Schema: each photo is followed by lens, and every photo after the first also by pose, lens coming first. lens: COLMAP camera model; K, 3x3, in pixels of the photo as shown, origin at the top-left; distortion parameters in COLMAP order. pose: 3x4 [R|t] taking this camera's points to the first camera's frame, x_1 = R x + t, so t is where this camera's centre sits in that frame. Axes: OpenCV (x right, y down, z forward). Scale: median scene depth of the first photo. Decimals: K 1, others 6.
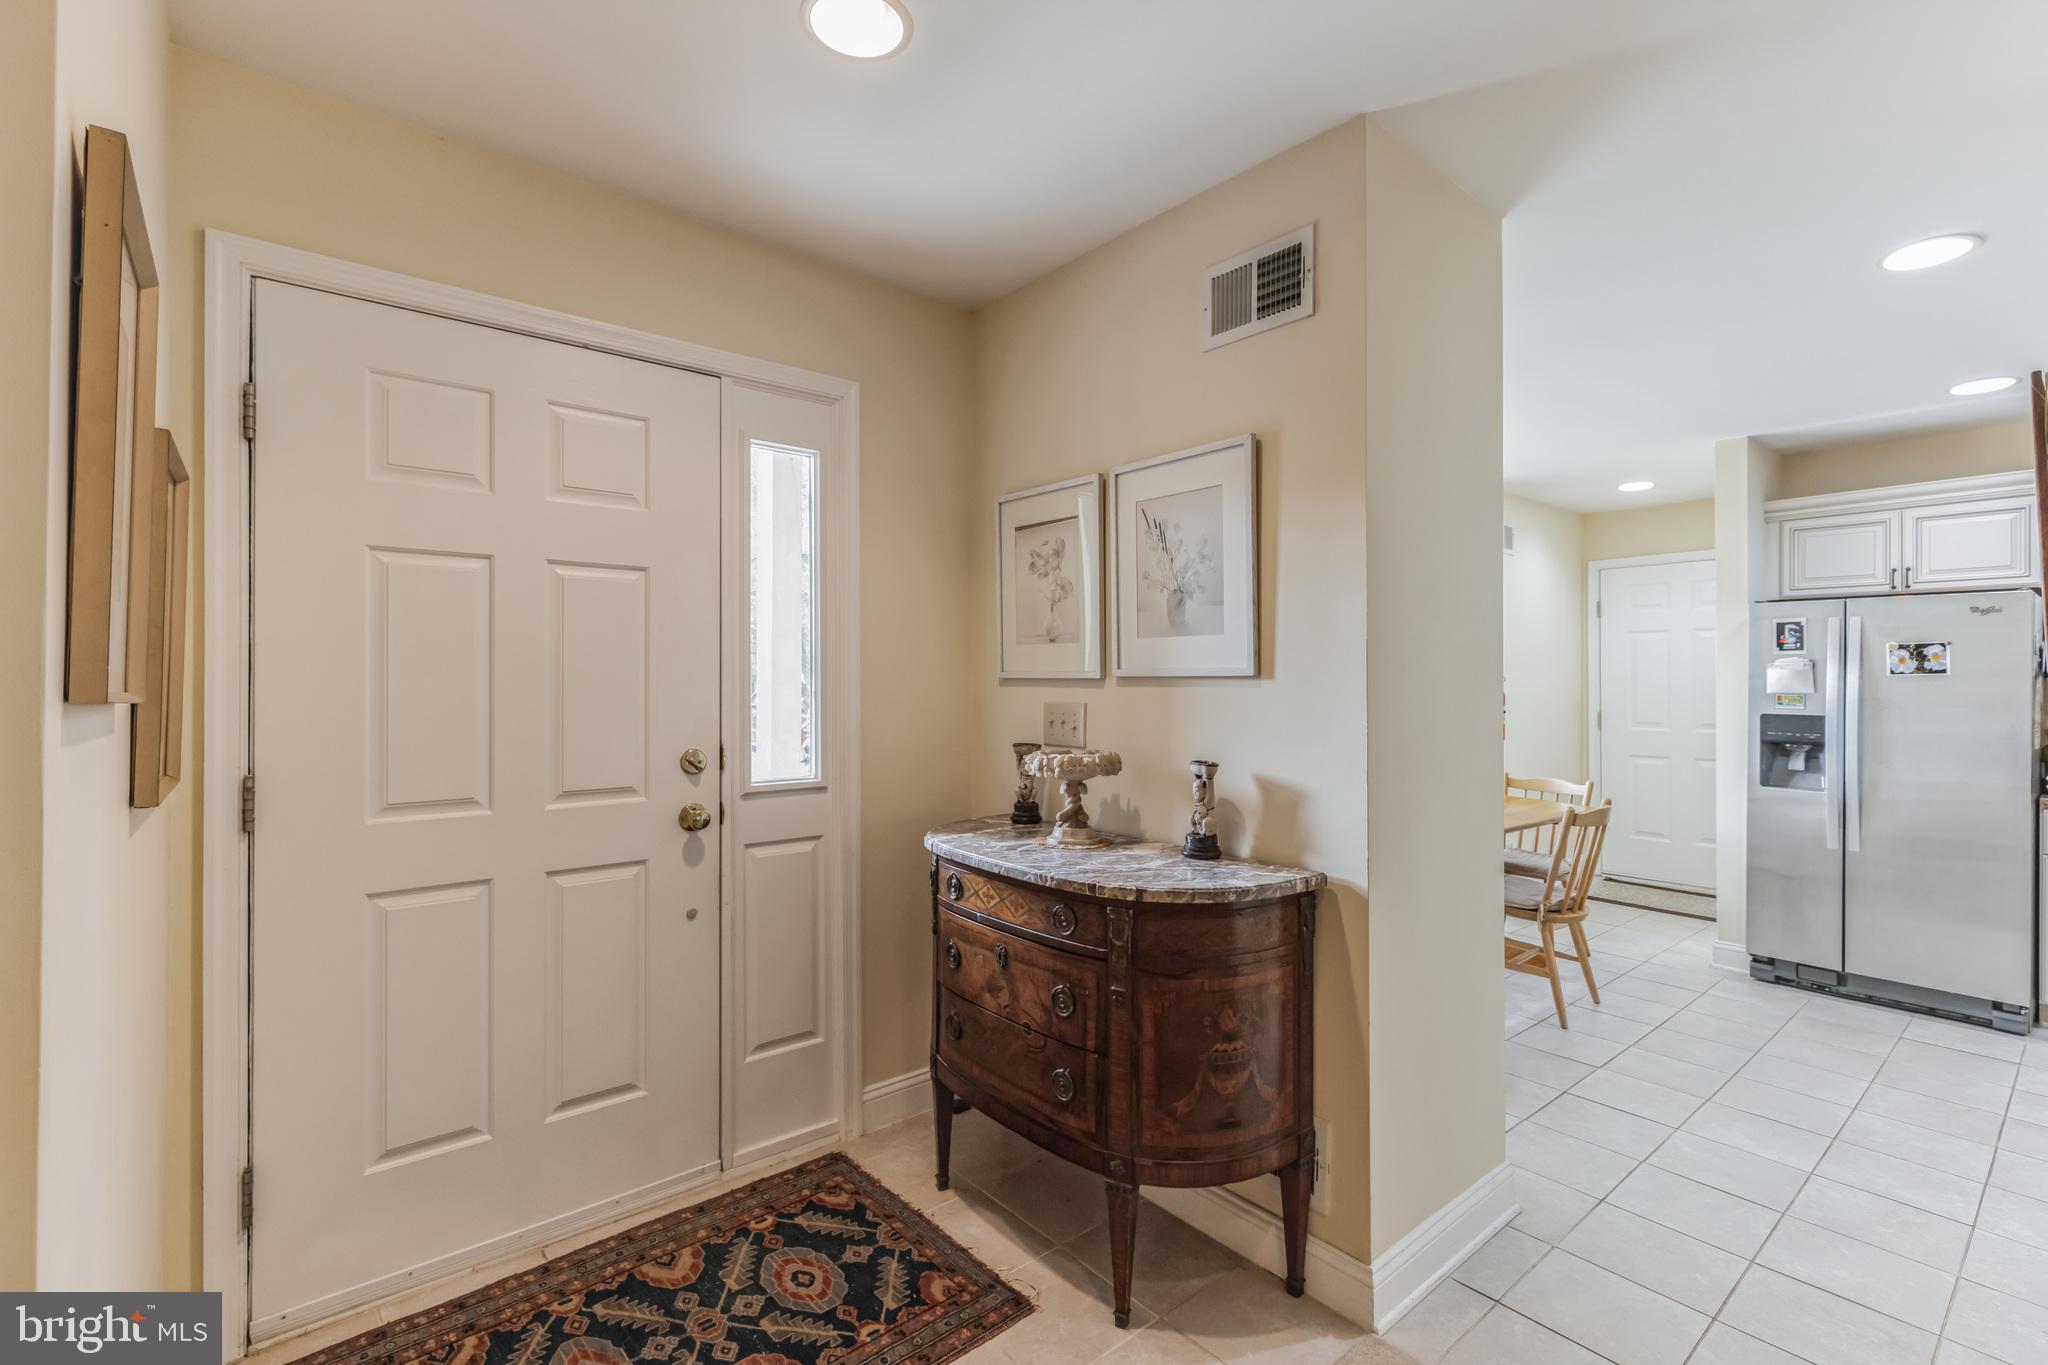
lens RADIAL K [[914.3, 0, 1023.5], [0, 914.3, 670.6], [0, 0, 1]] dist [-0.002597, 0.004990]
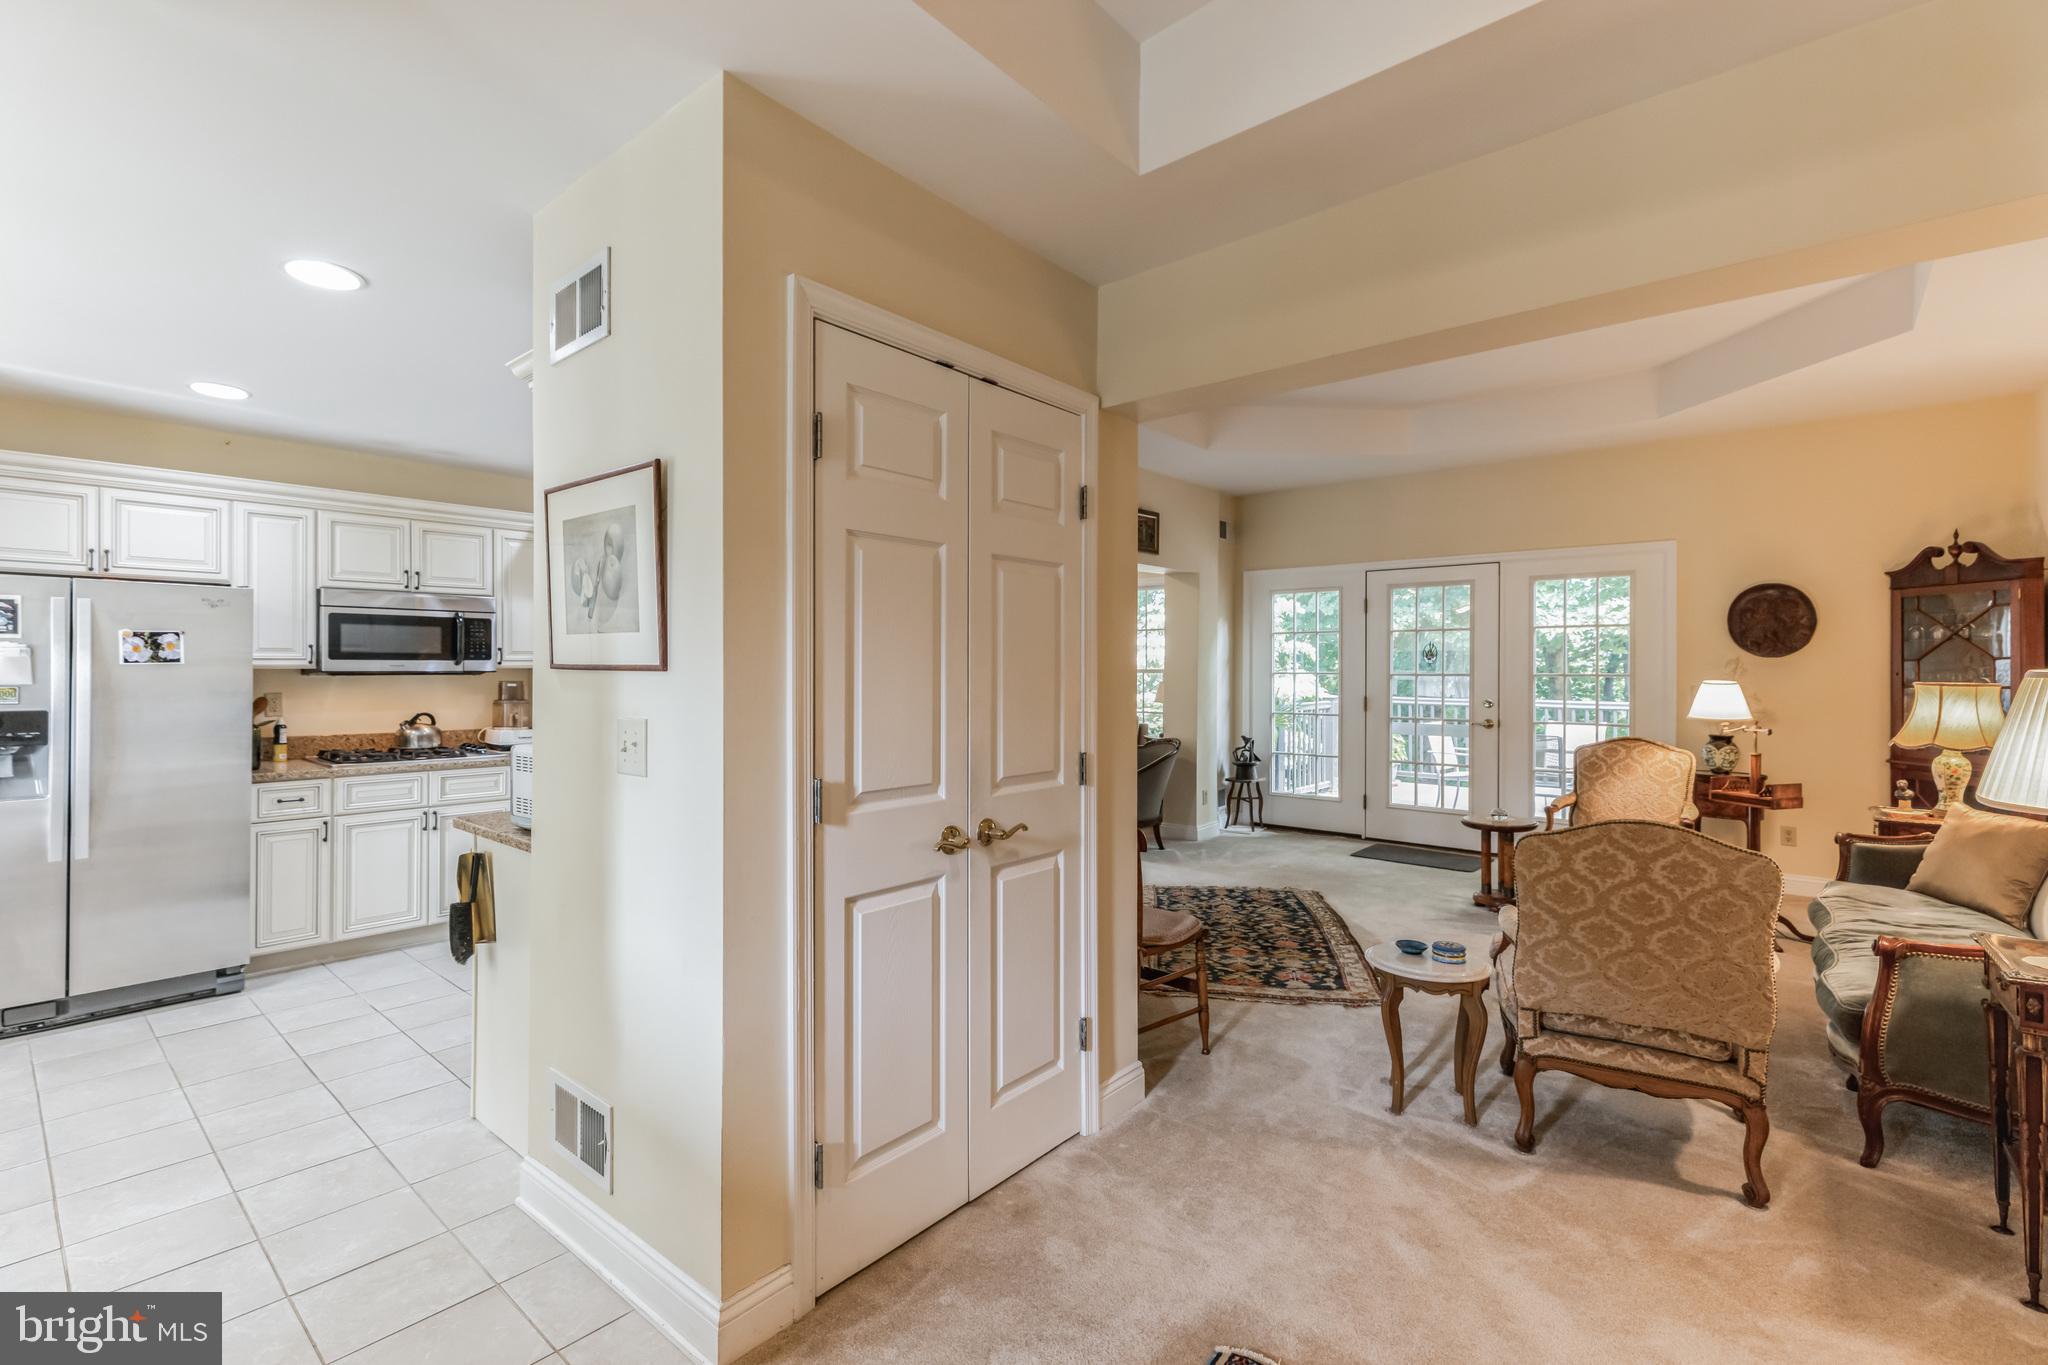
lens RADIAL K [[914.3, 0, 1023.5], [0, 914.3, 670.6], [0, 0, 1]] dist [-0.002597, 0.004990]
pose [[-0.153721, -0.003914, 0.988106, -0.123694], [-0.009154, 0.999955, 0.002537, 0.000996], [-0.988072, -0.008655, -0.153750, 0.217447]]
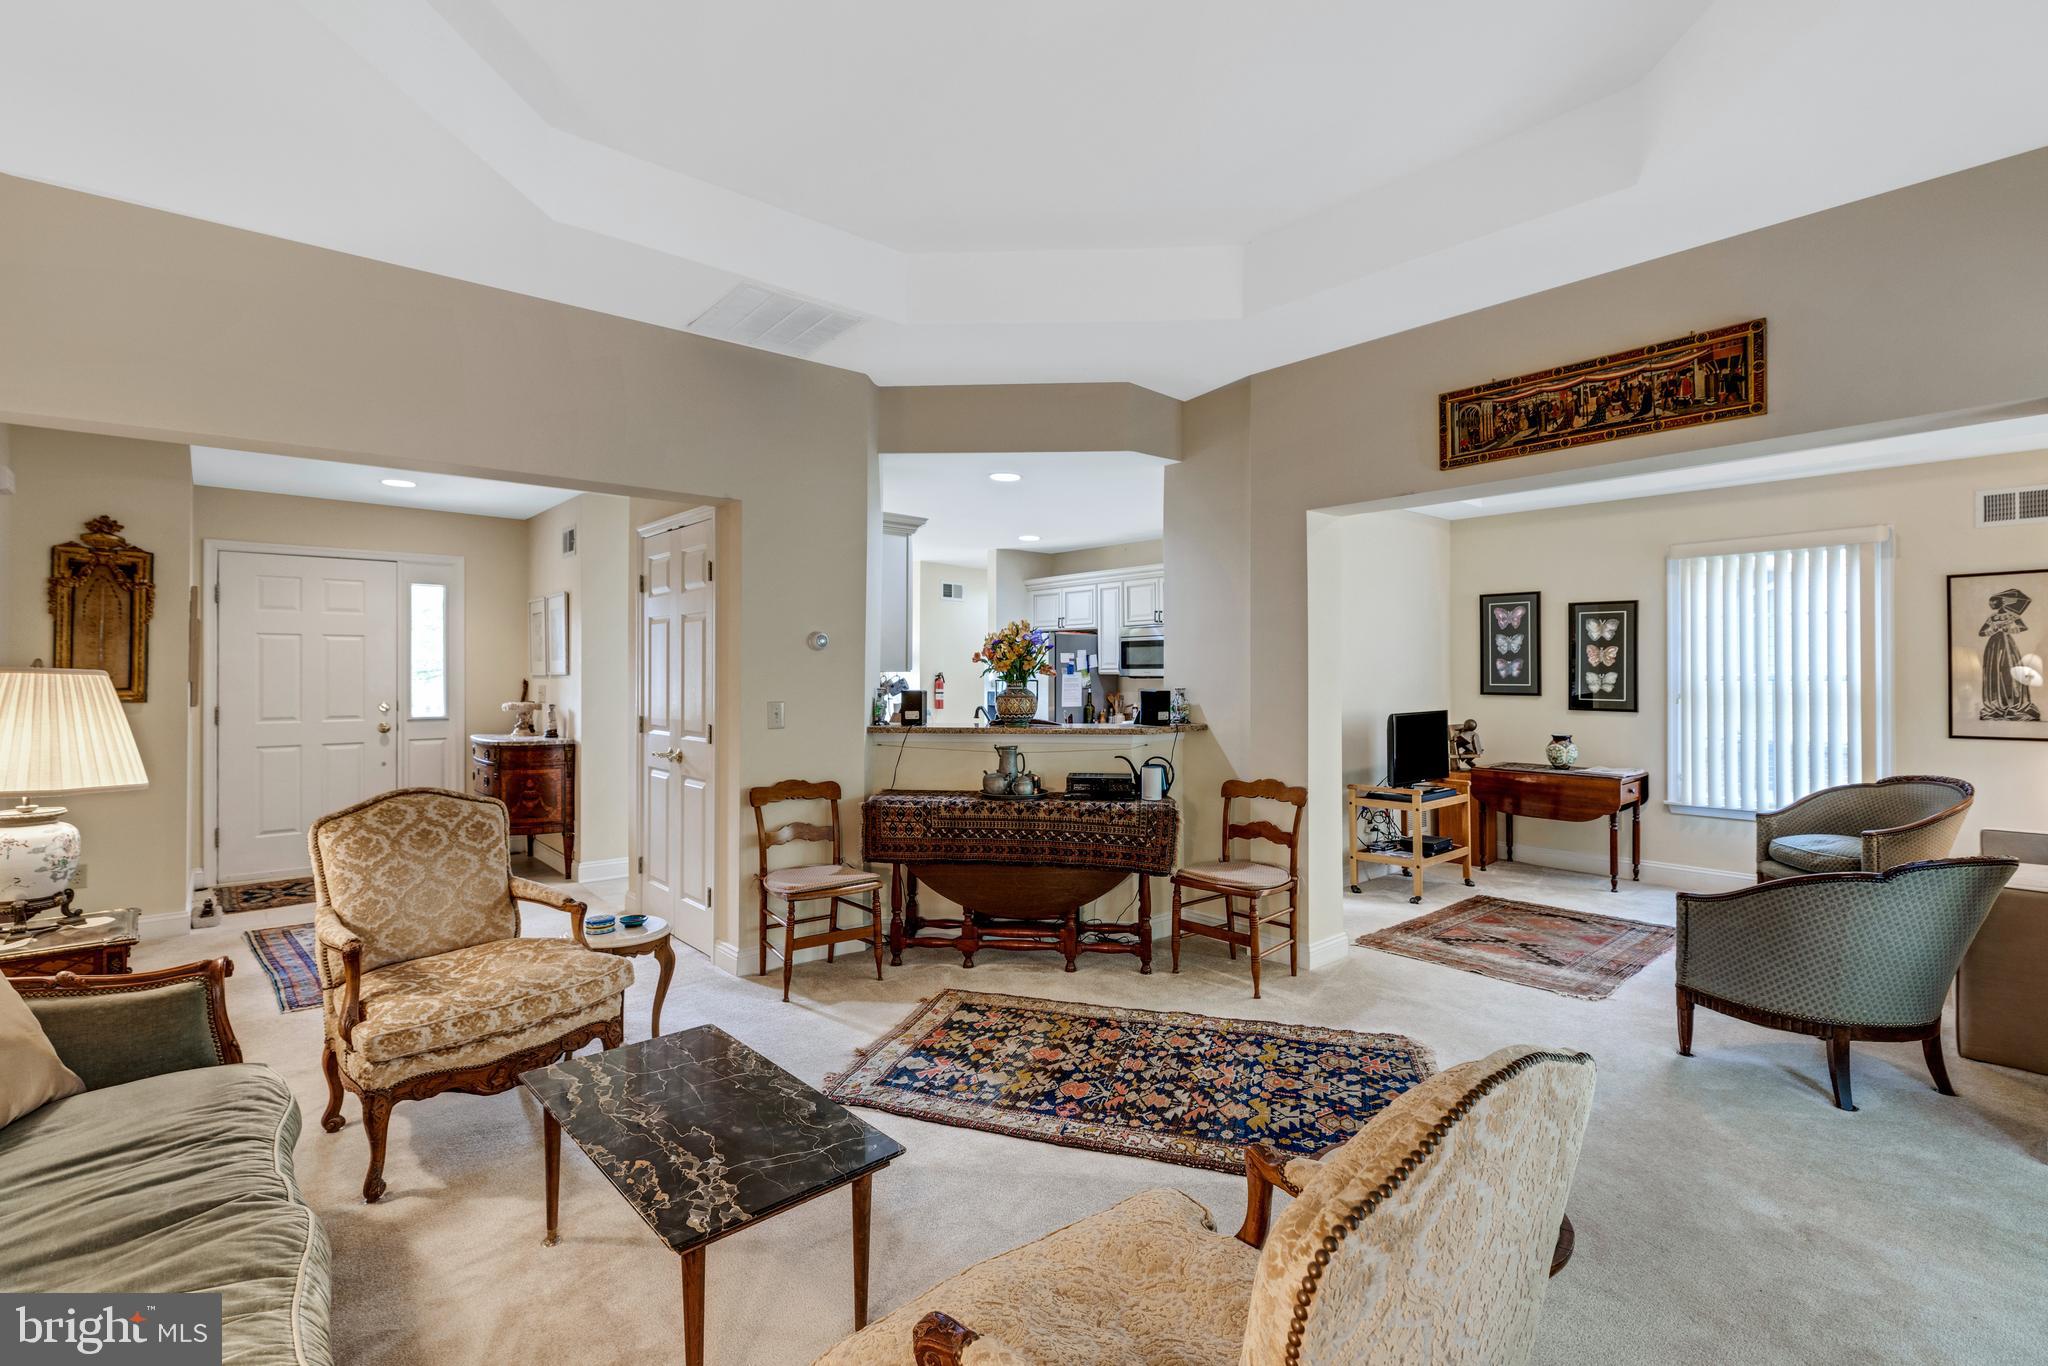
lens RADIAL K [[914.3, 0, 1023.5], [0, 914.3, 671.1], [0, 0, 1]] dist [-0.002597, 0.004990]
pose [[0.999933, -0.003940, 0.010854, 0.892395], [0.003882, 0.999978, 0.005374, -0.007388], [-0.010875, -0.005331, 0.999927, -1.026771]]
